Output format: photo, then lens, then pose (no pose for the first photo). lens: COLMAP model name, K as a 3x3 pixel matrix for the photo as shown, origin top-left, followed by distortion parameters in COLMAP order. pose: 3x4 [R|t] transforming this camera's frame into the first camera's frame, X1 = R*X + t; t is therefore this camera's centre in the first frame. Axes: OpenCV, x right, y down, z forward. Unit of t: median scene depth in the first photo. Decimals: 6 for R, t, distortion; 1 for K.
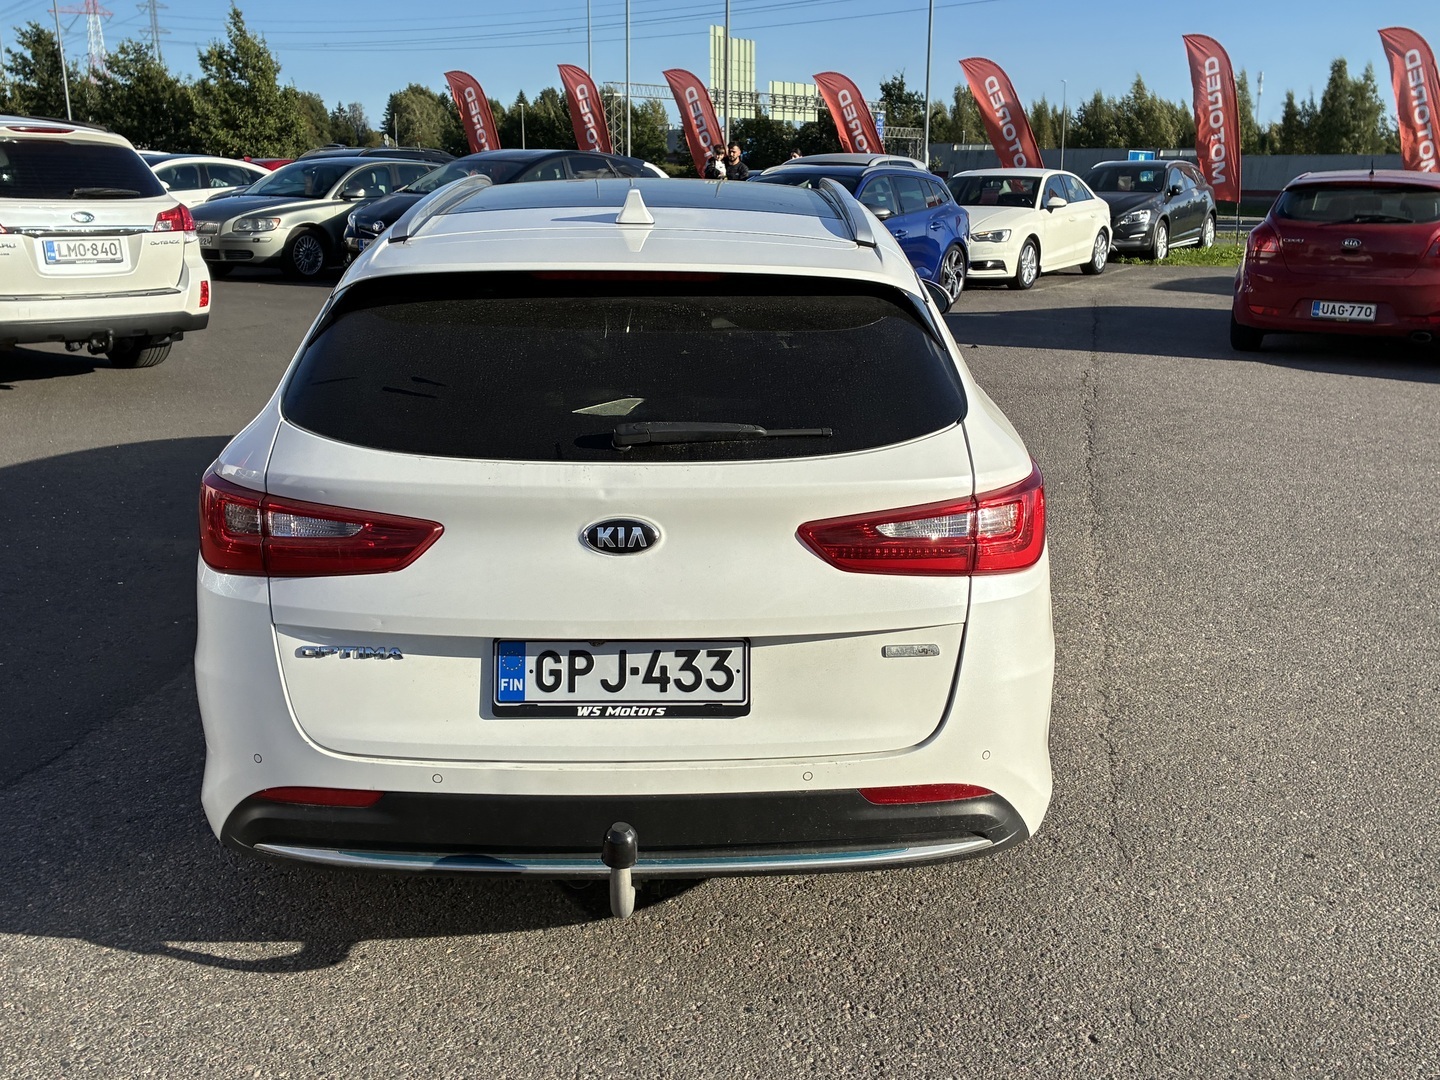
lens RADIAL K [[1494.4, 0, 720.0], [0, 1494.4, 540.0], [0, 0, 1]] dist [0.006768, -0.006681]
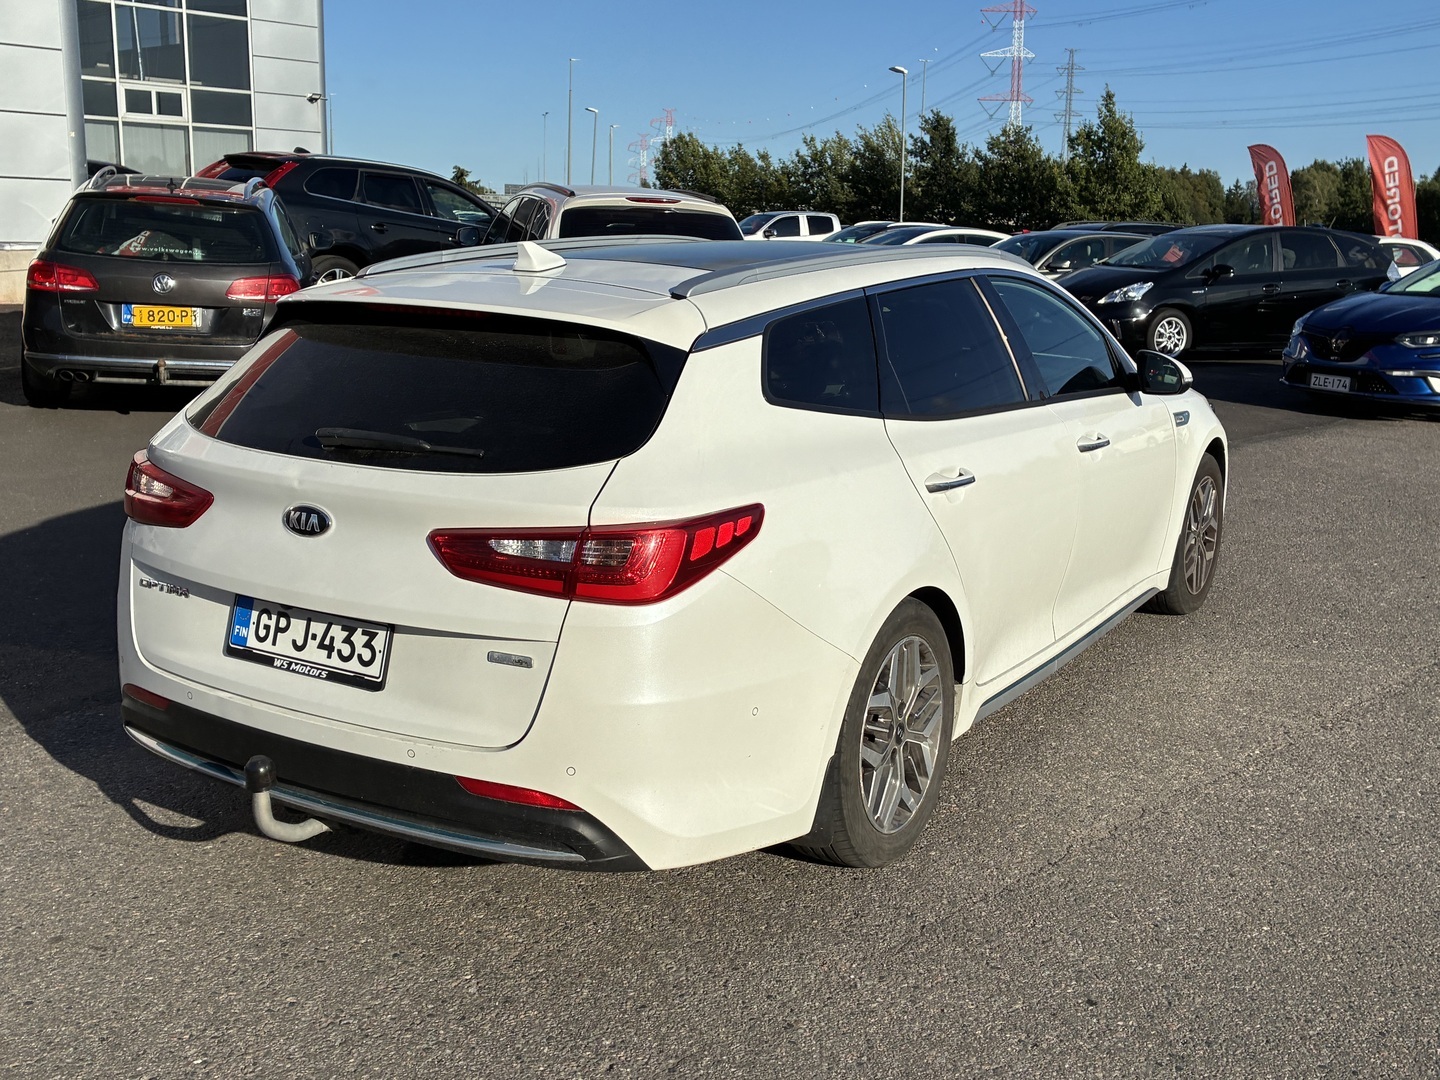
lens RADIAL K [[1494.4, 0, 720.0], [0, 1494.4, 540.0], [0, 0, 1]] dist [0.006768, -0.006681]
pose [[0.831066, 0.123653, -0.542253, 0.838919], [-0.150049, 0.988668, -0.004516, -0.030667], [0.535550, 0.085118, 0.840203, 0.170685]]
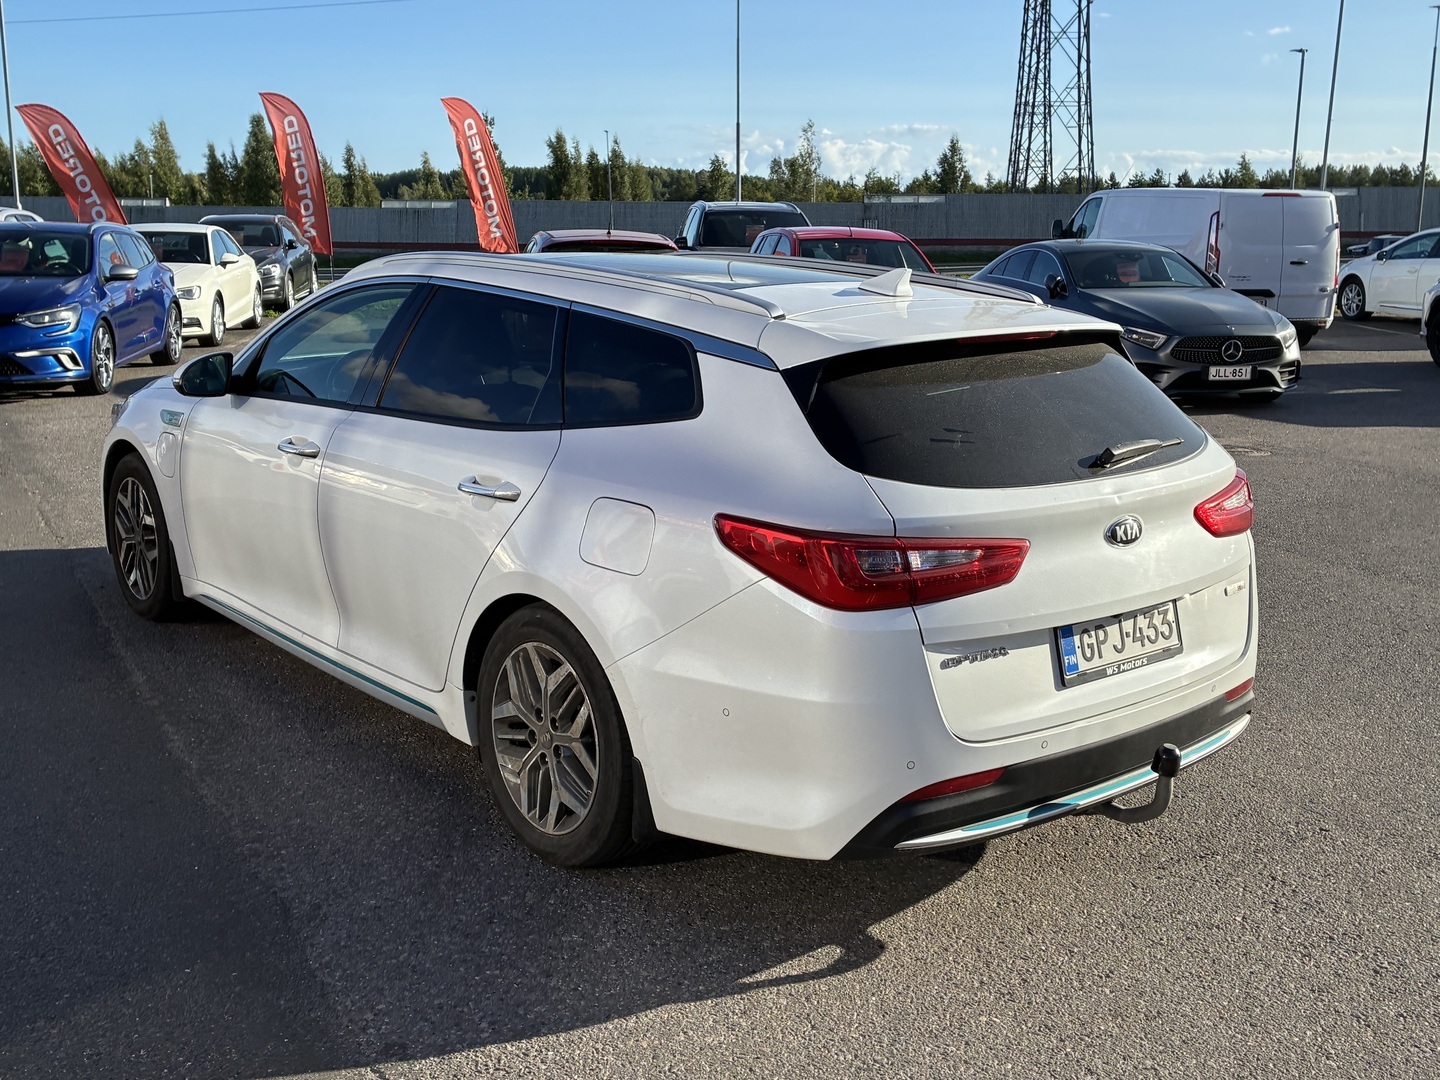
lens RADIAL K [[1480.4, 0, 720.0], [0, 1480.4, 540.0], [0, 0, 1]] dist [0.111616, -0.243415]
pose [[0.795422, -0.125753, 0.592865, -1.101051], [0.144875, 0.989329, 0.015475, -0.065985], [-0.588485, 0.073582, 0.805153, 0.151753]]
